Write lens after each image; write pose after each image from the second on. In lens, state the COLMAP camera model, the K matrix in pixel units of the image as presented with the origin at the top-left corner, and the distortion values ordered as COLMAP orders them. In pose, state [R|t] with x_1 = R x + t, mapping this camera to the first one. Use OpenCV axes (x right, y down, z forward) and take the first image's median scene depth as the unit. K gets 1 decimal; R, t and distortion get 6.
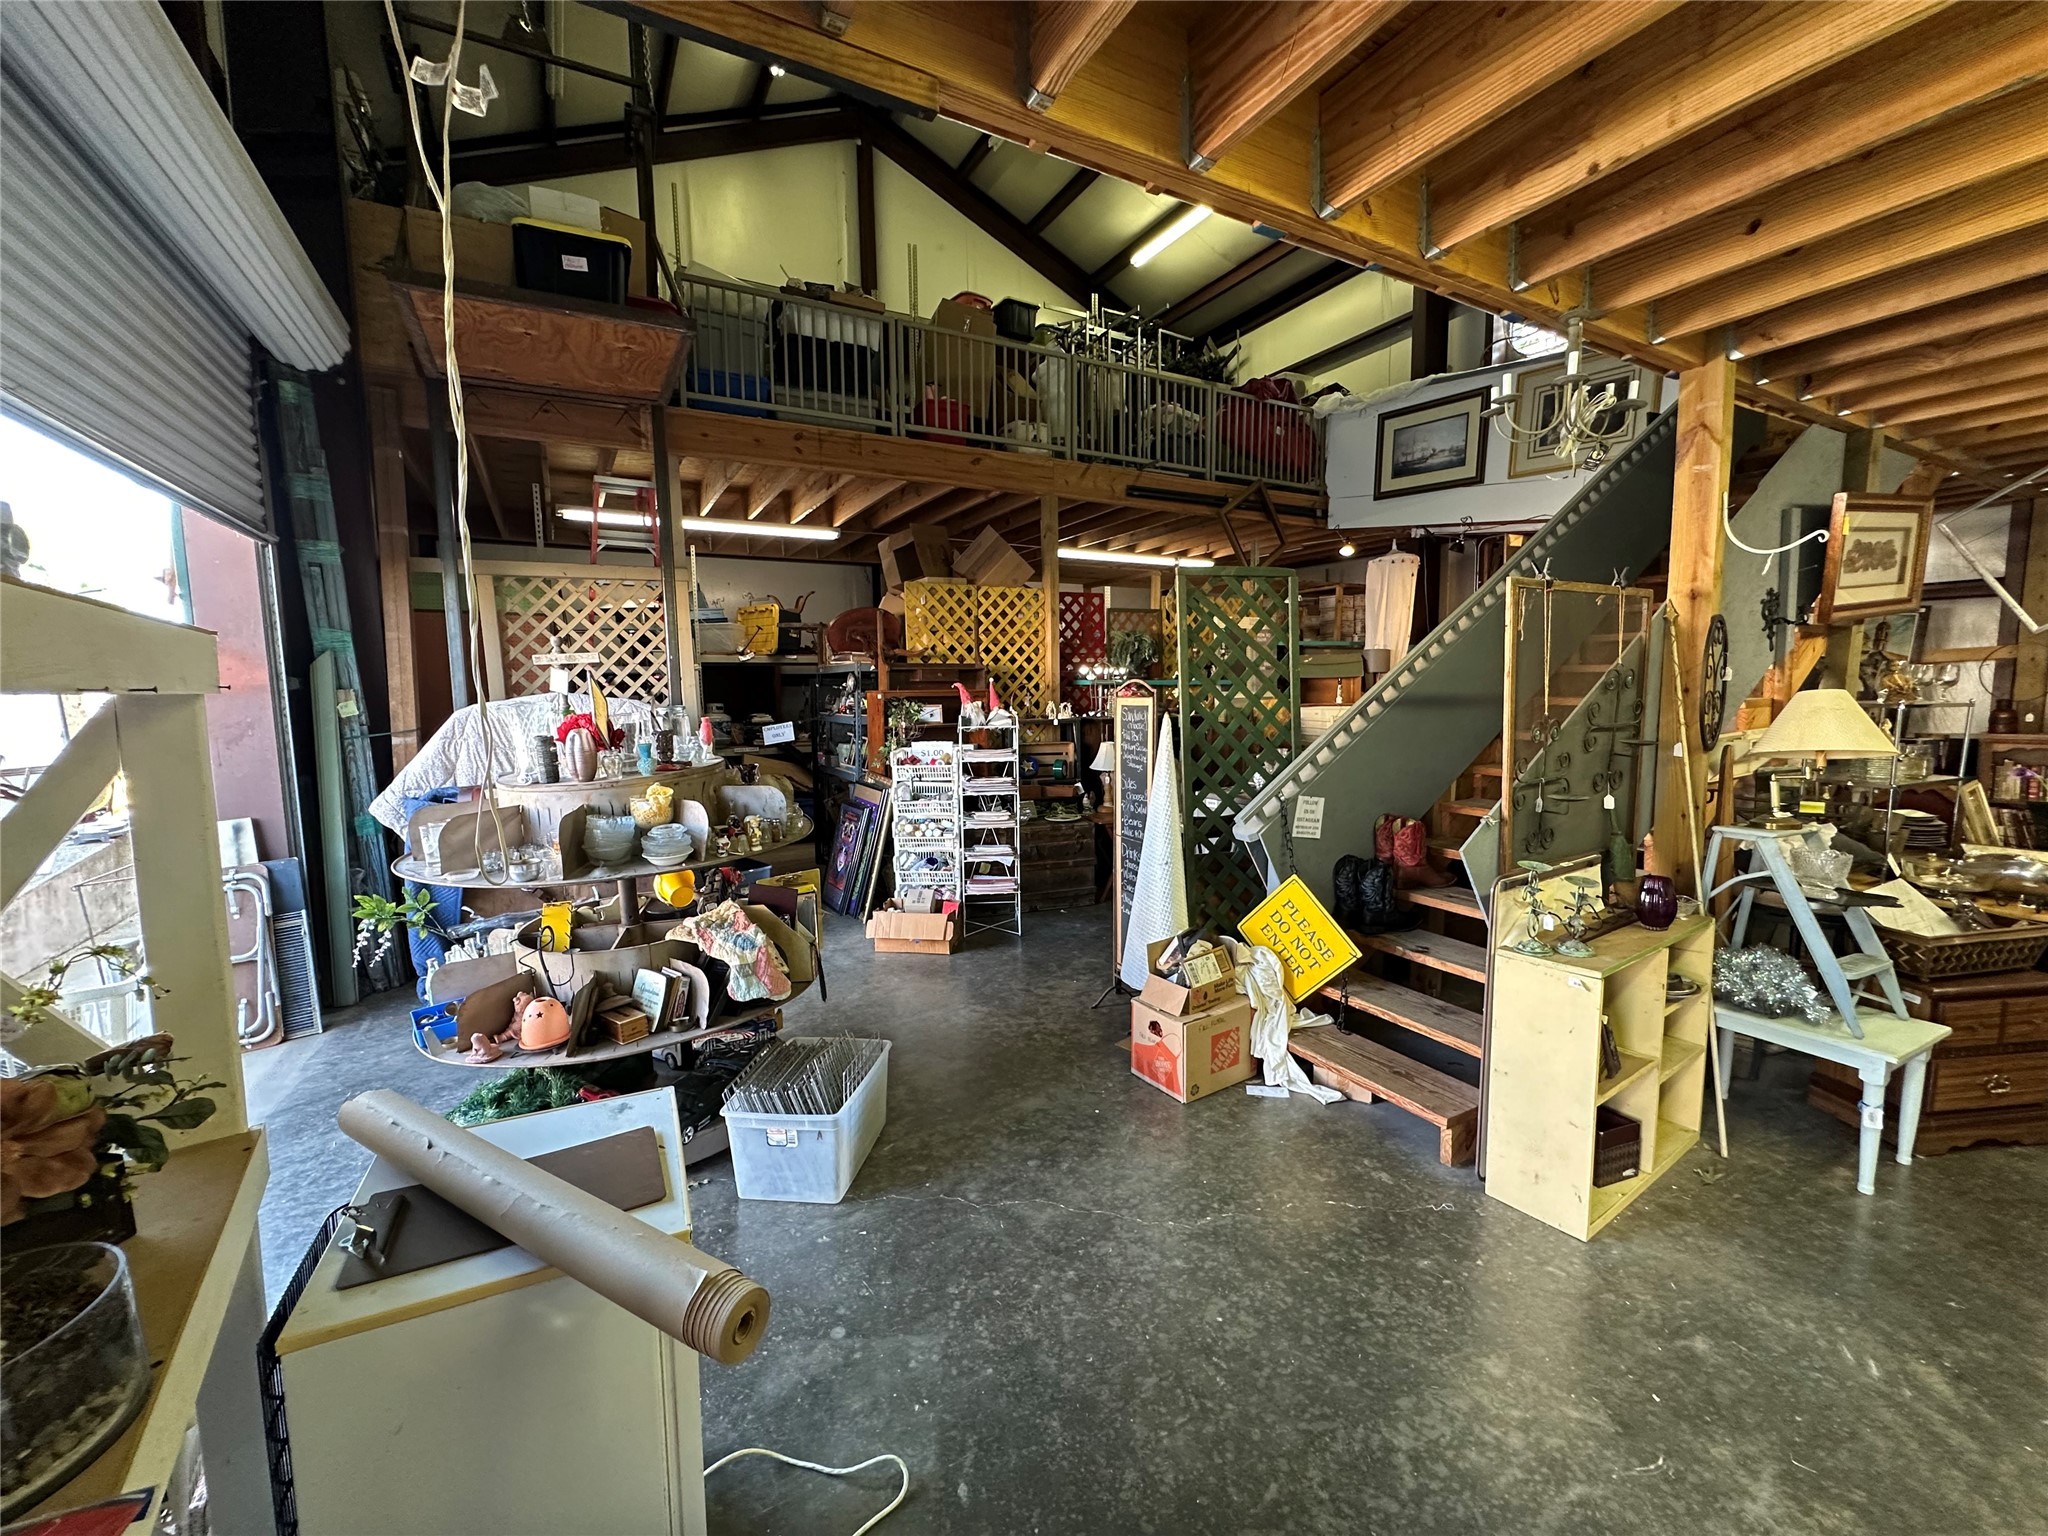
lens RADIAL K [[817.8, 0, 1017.6], [0, 817.8, 761.0], [0, 0, 1]] dist [-0.001978, -0.000247]
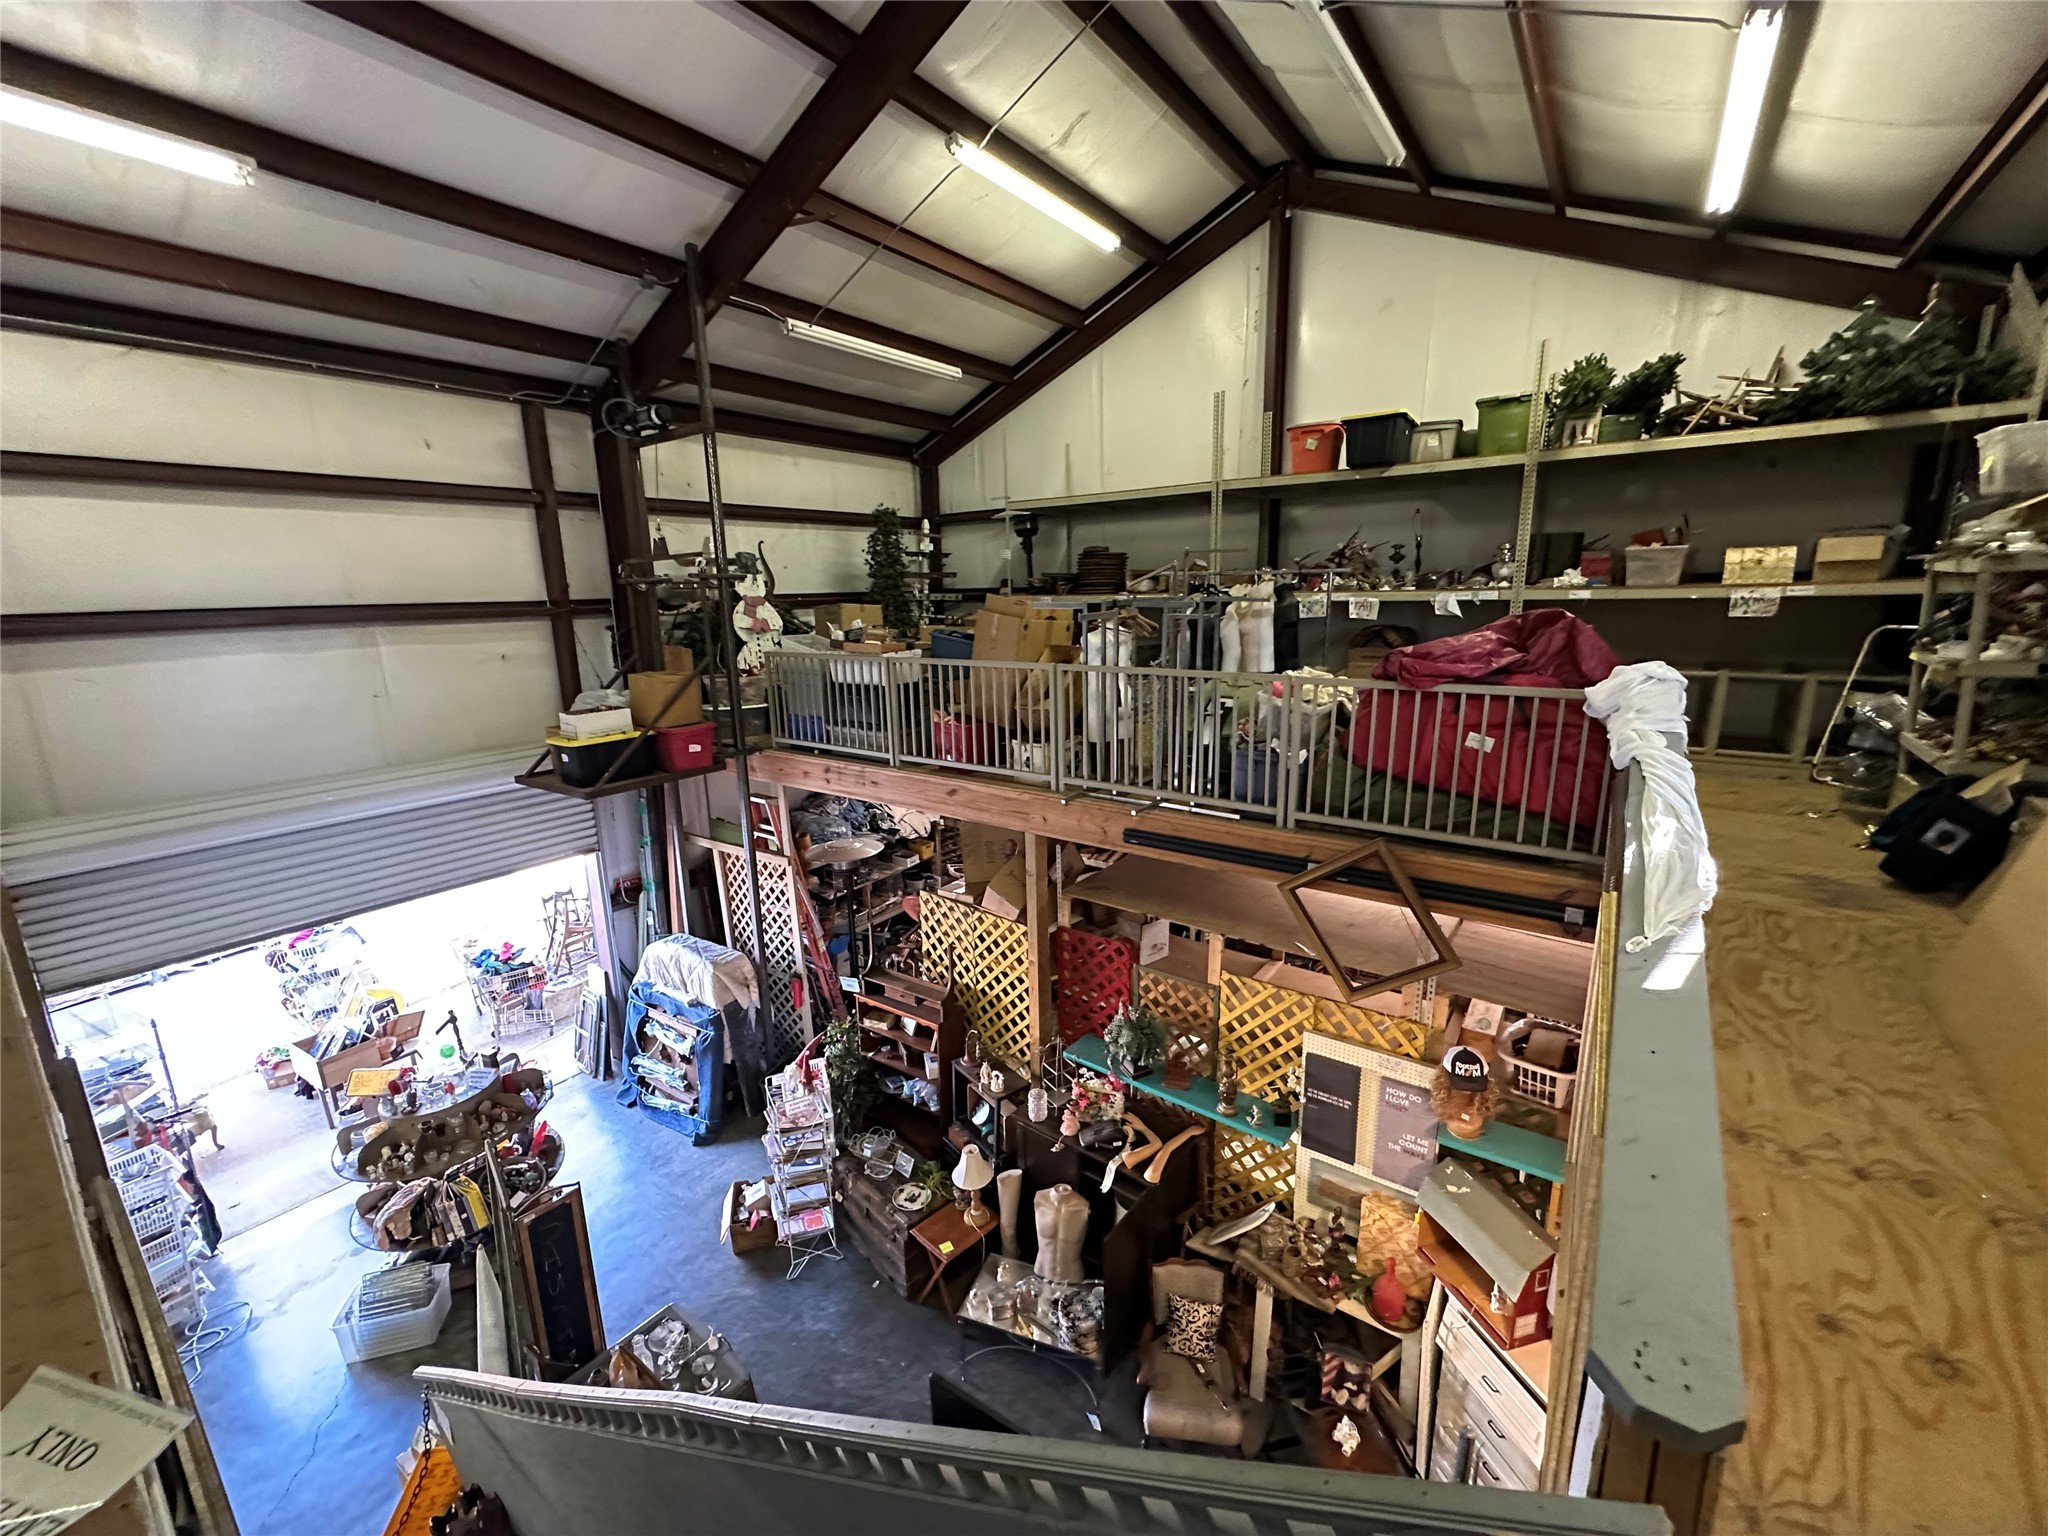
lens RADIAL K [[817.8, 0, 1020.2], [0, 817.8, 764.2], [0, 0, 1]] dist [-0.001978, -0.000247]
pose [[0.412828, 0.197631, -0.889109, 0.741586], [-0.072819, 0.980212, 0.184071, -0.526895], [0.907894, -0.011245, 0.419050, 0.615698]]
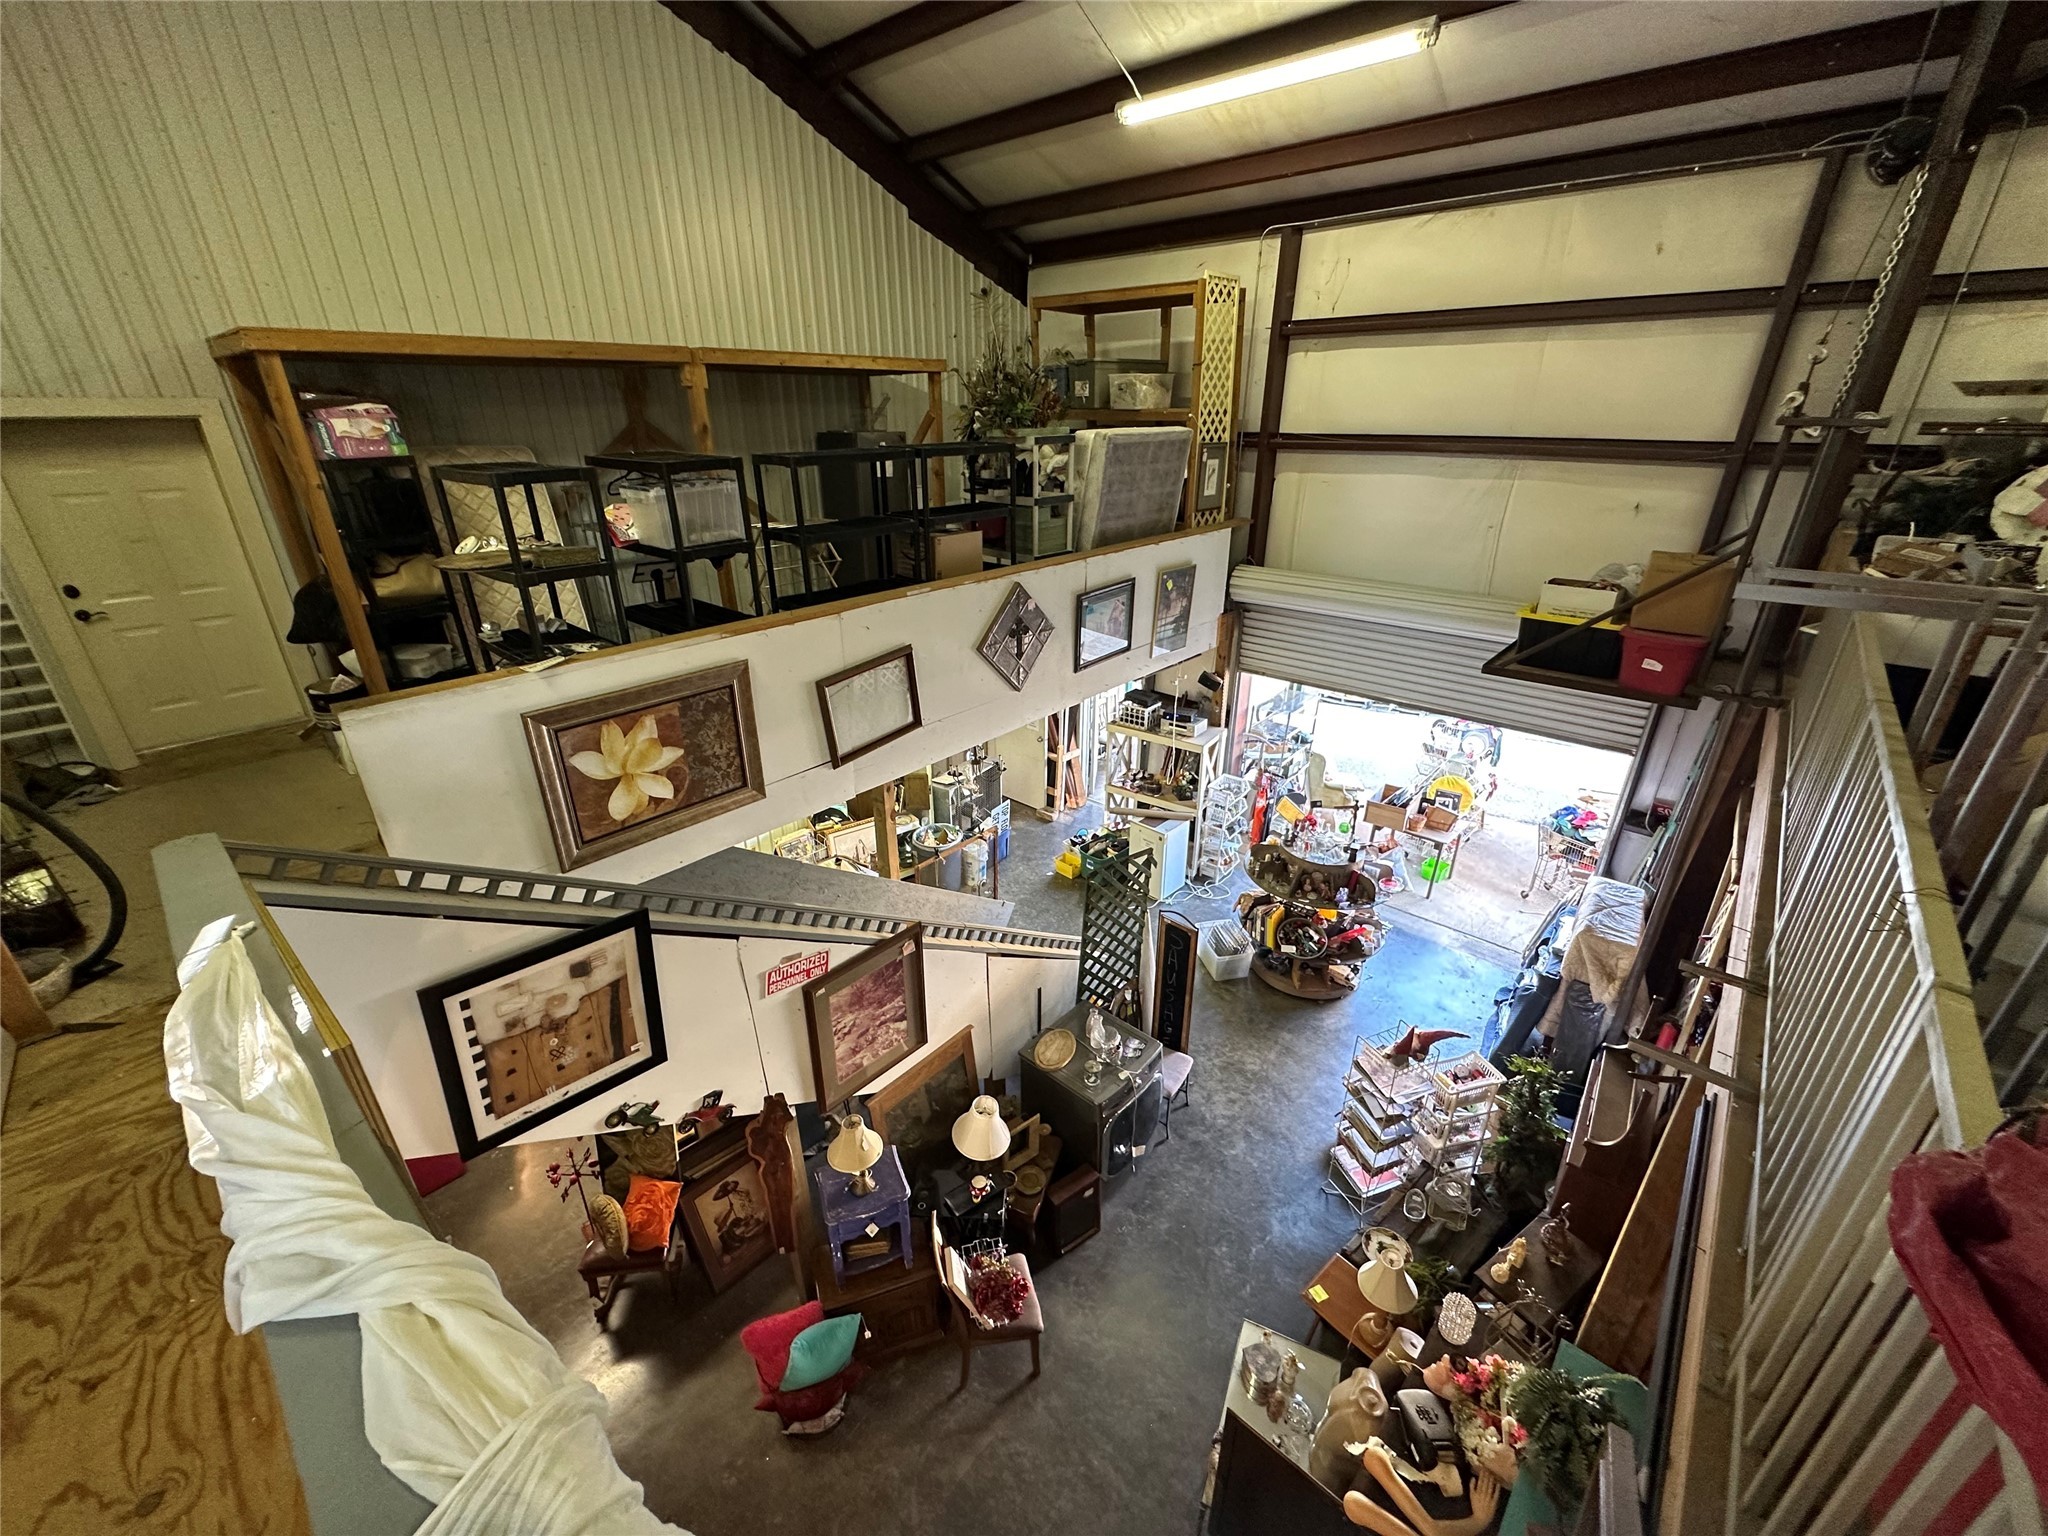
lens RADIAL K [[817.8, 0, 1029.9], [0, 817.8, 767.9], [0, 0, 1]] dist [-0.001978, -0.000247]
pose [[-0.943731, 0.150235, -0.294621, 0.461674], [-0.015054, 0.870425, 0.492071, -0.607987], [0.330372, 0.468817, -0.819185, 1.127100]]
